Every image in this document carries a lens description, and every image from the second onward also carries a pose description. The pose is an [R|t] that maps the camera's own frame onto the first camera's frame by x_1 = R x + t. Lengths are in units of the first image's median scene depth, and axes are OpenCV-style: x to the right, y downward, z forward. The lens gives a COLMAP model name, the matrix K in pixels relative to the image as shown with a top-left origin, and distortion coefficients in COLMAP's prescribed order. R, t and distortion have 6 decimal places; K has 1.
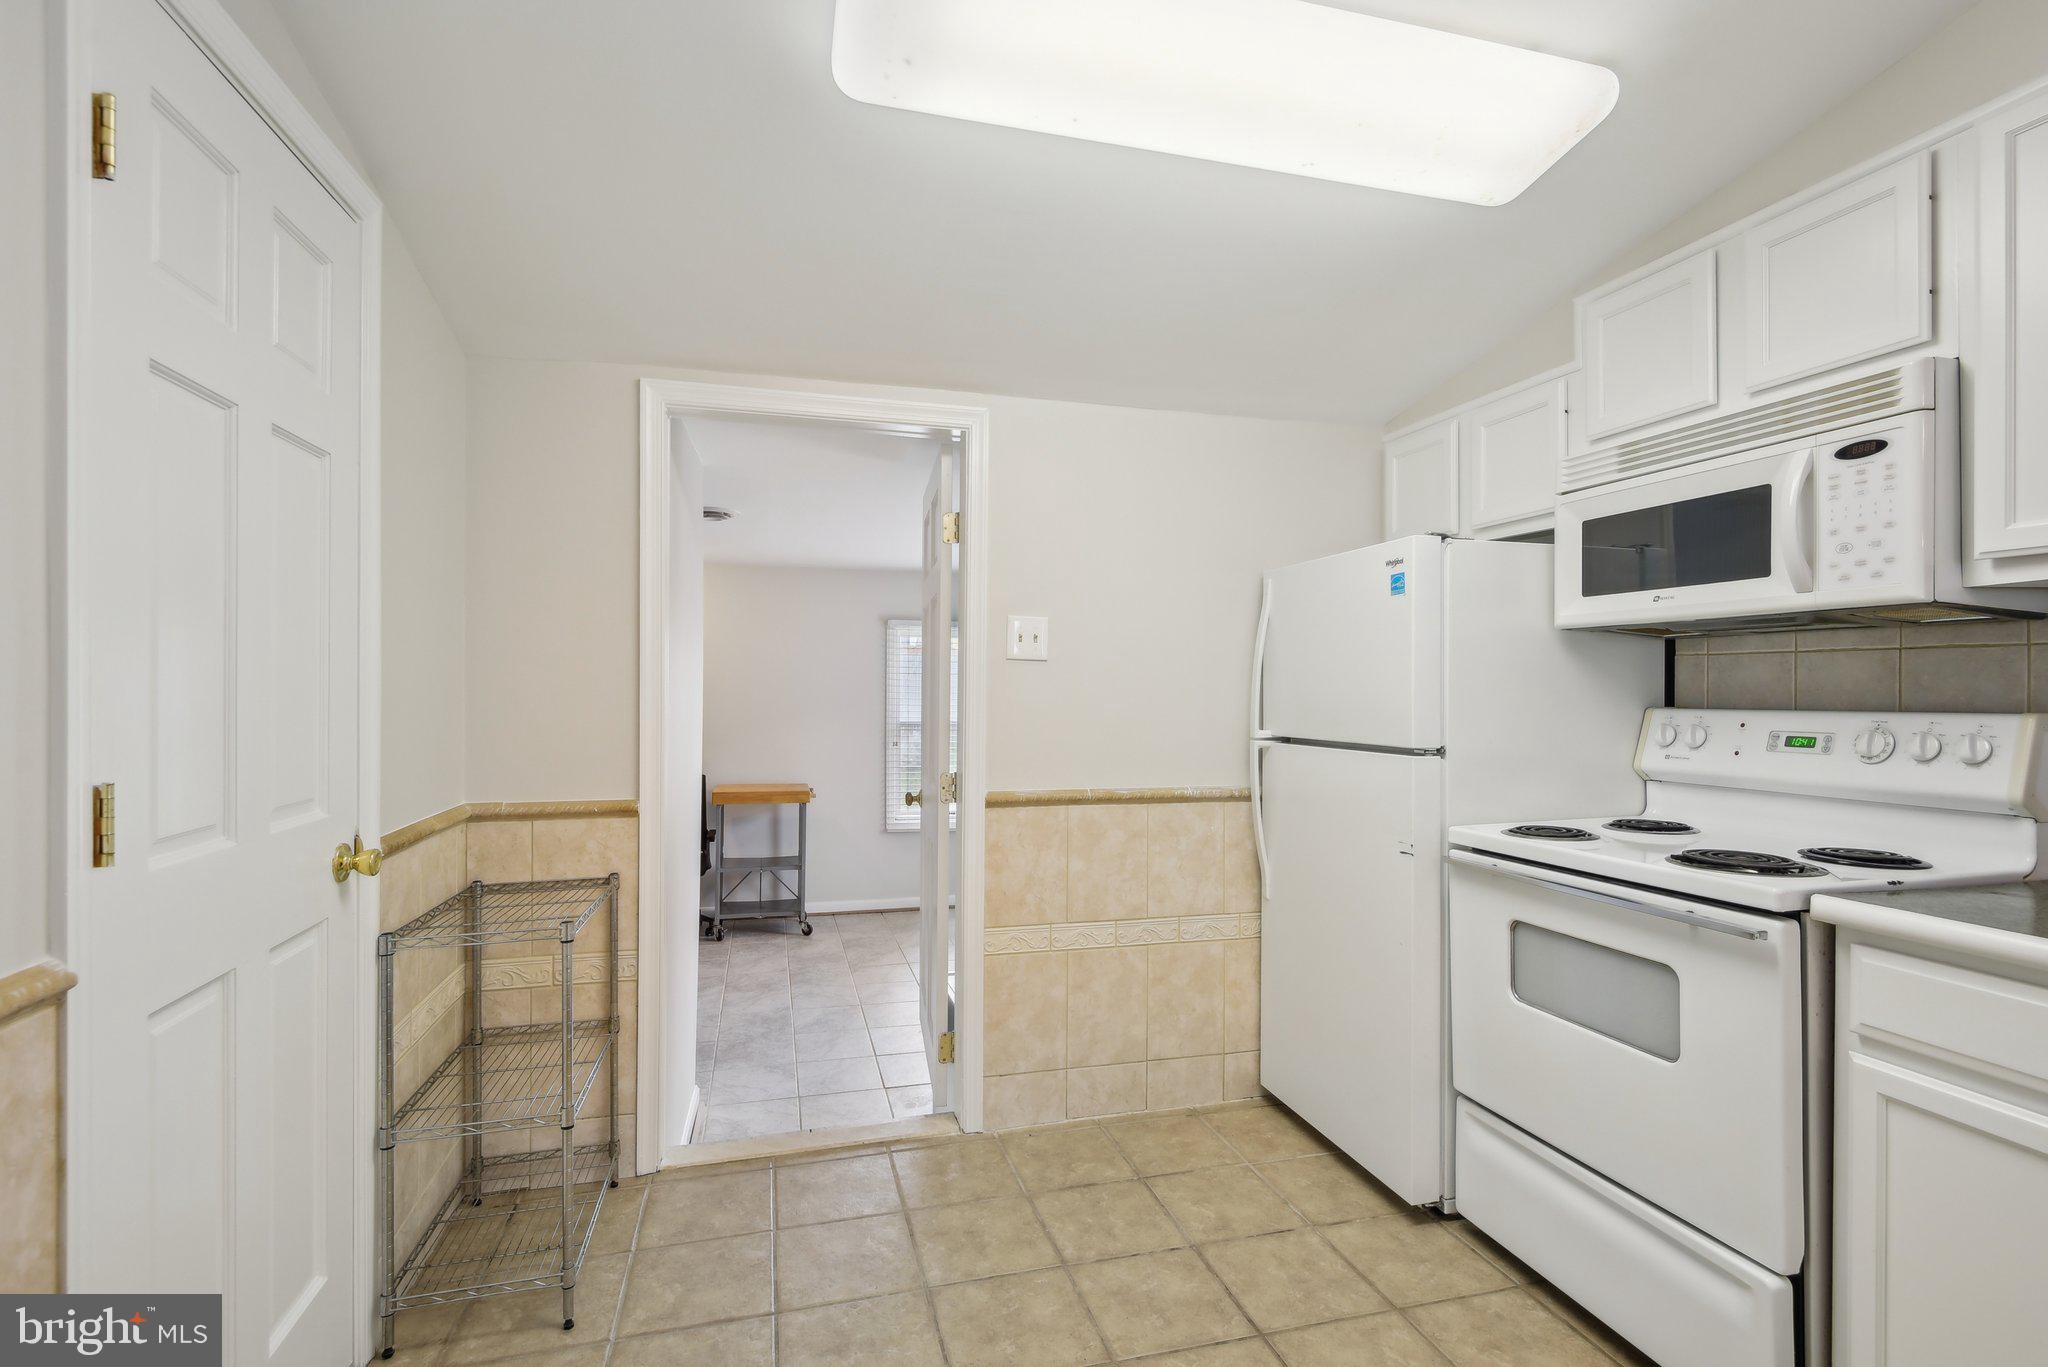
lens RADIAL K [[977.5, 0, 1024.0], [0, 977.5, 683.5], [0, 0, 1]] dist [-0.000548, -0.016810]
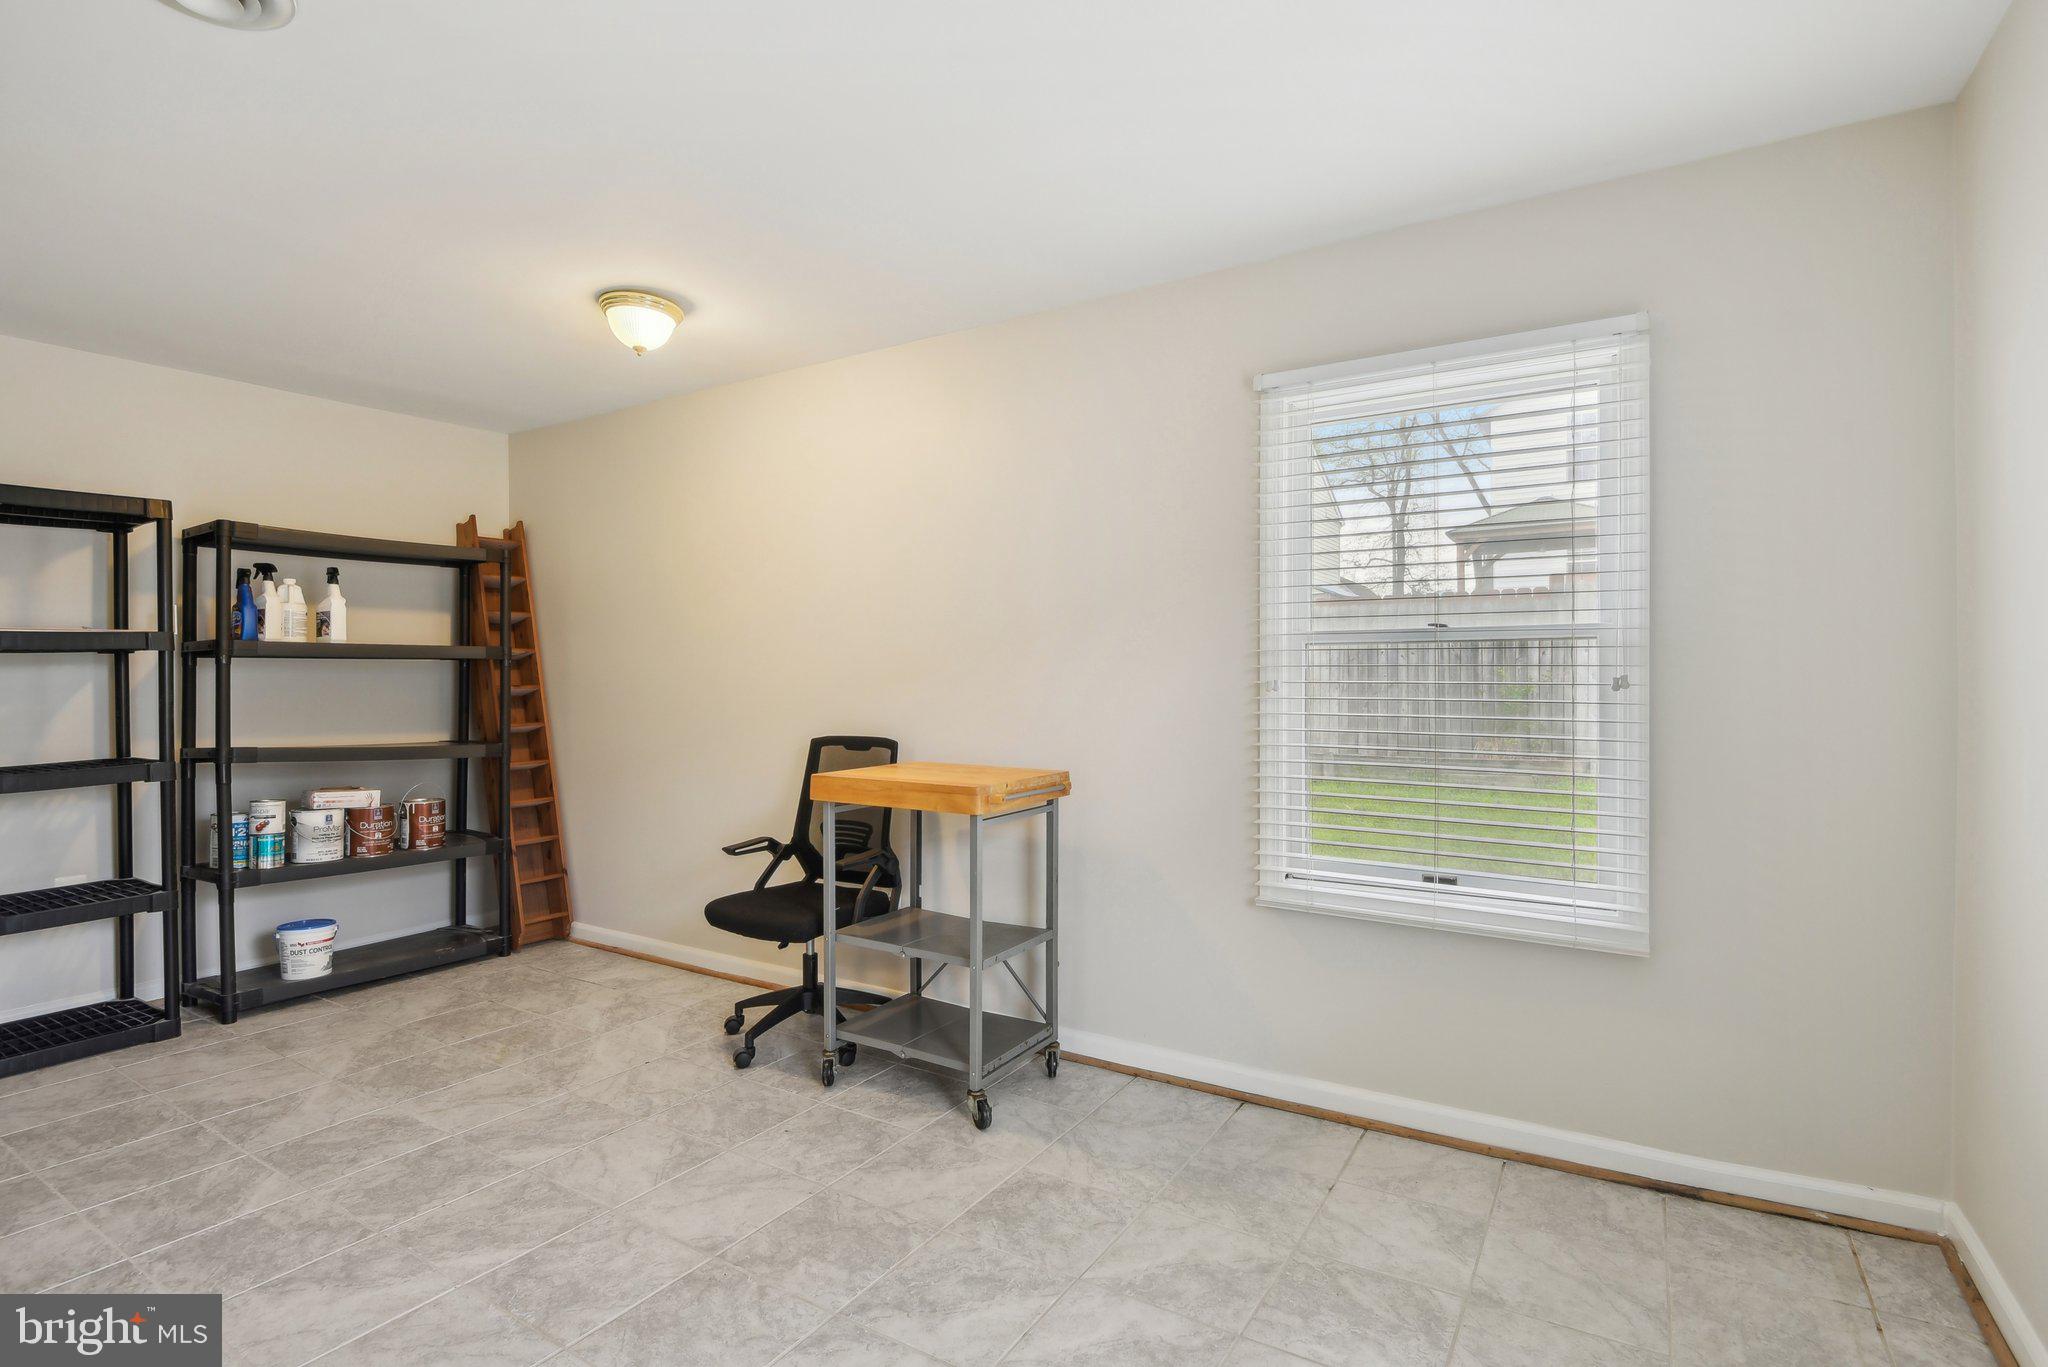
lens RADIAL K [[977.5, 0, 1024.0], [0, 977.5, 683.5], [0, 0, 1]] dist [-0.000548, -0.016810]
pose [[0.677856, -0.001178, -0.735193, 0.250486], [0.008475, 0.999945, 0.006212, 0.163787], [0.735146, -0.010442, 0.677829, 1.859291]]
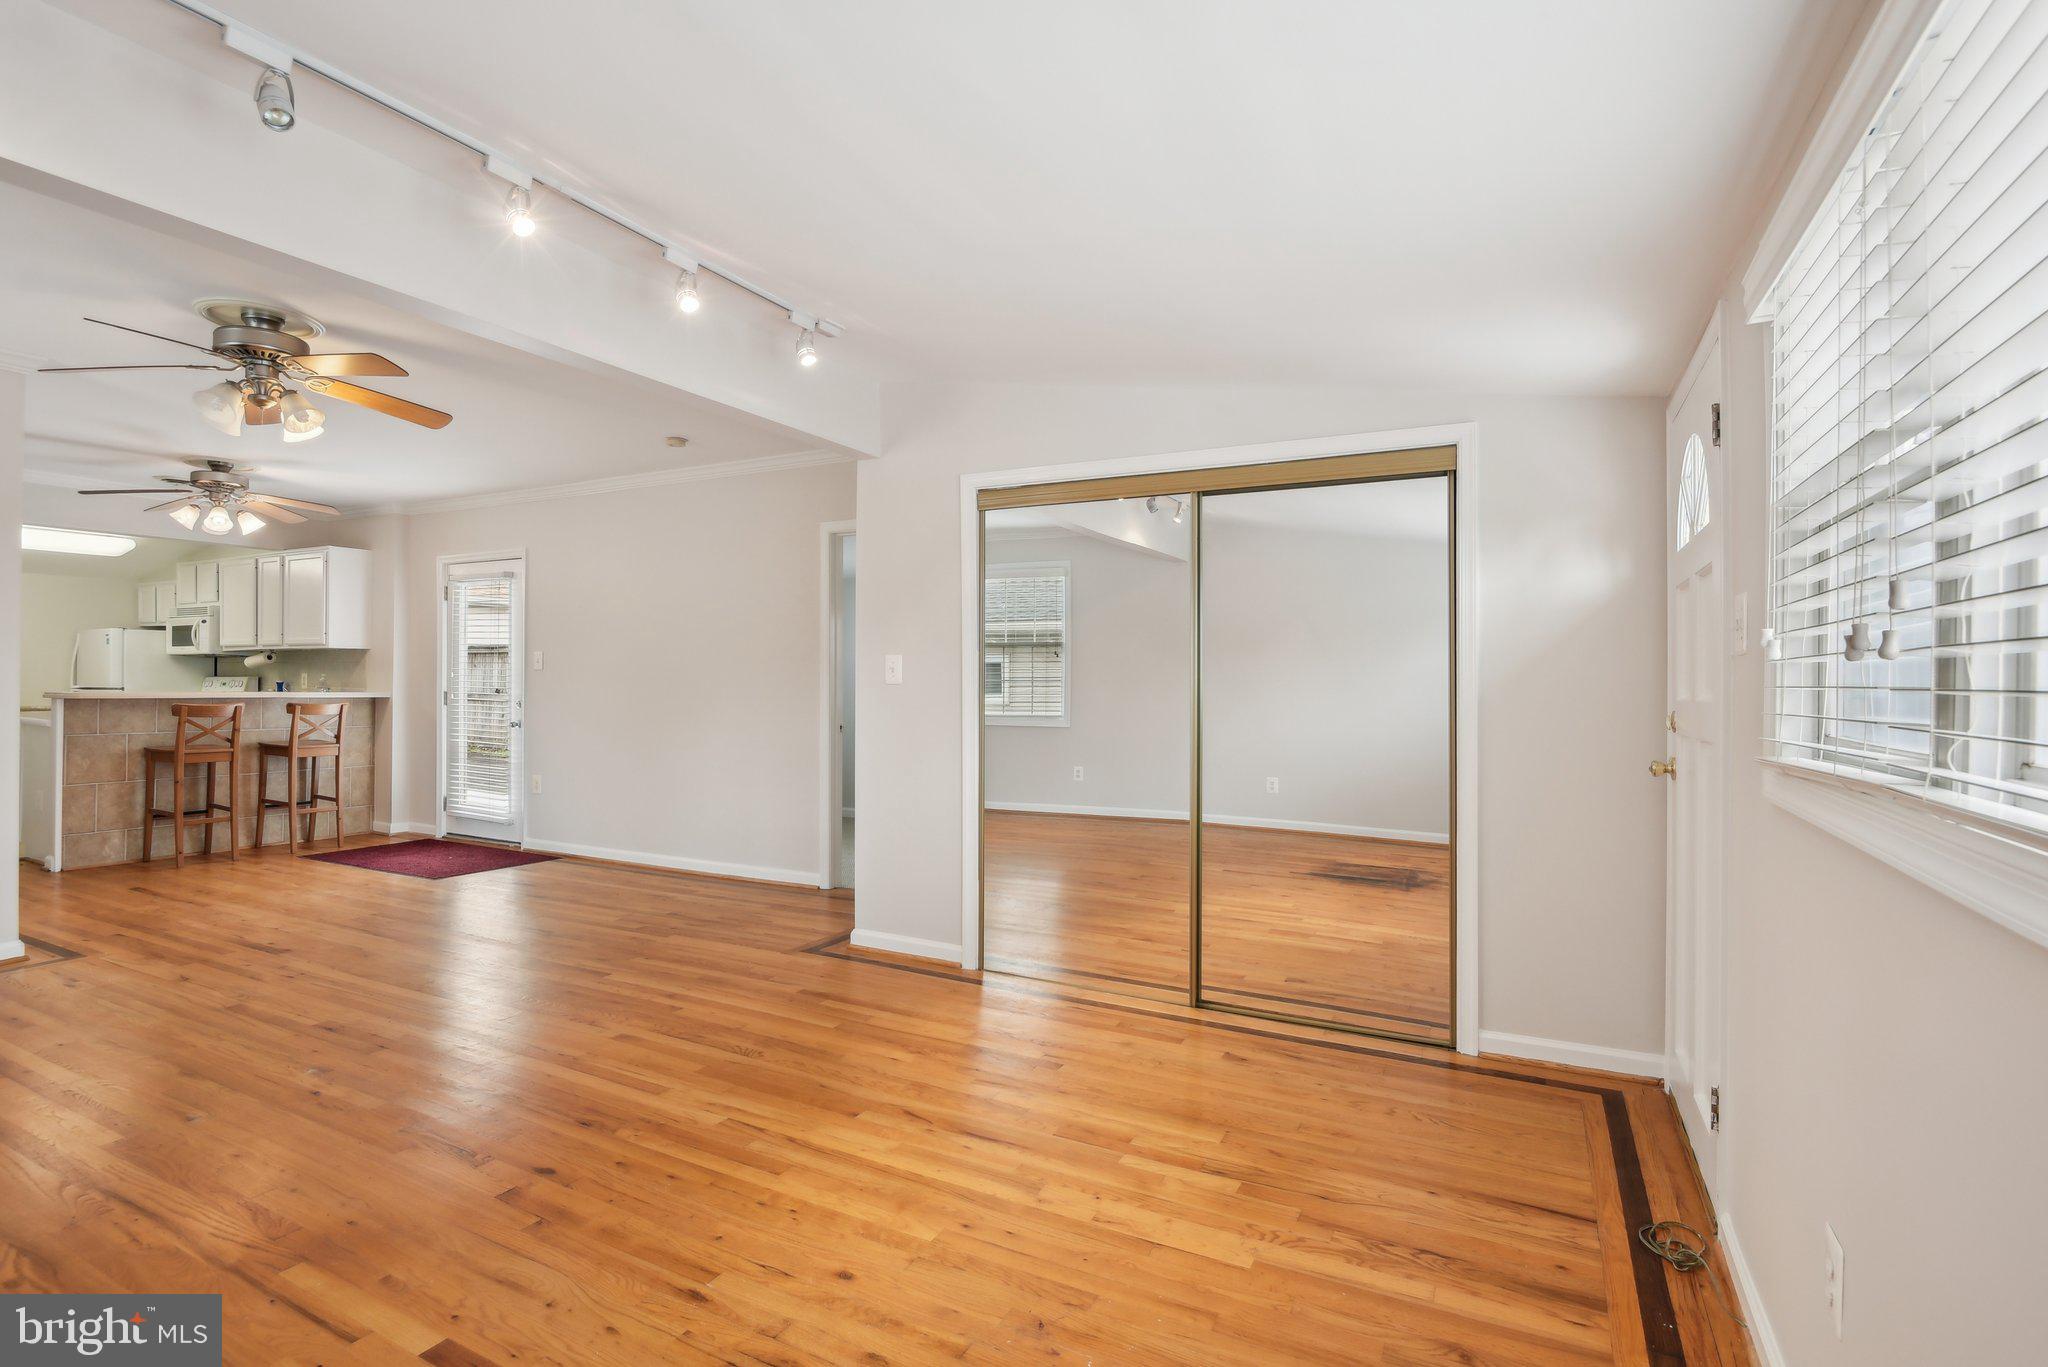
lens RADIAL K [[977.5, 0, 1024.0], [0, 977.5, 683.5], [0, 0, 1]] dist [-0.000548, -0.016810]
pose [[0.674508, -0.005448, 0.738248, 0.037954], [-0.005815, 0.999903, 0.012692, -0.013201], [-0.738245, -0.012854, 0.674410, -3.853868]]
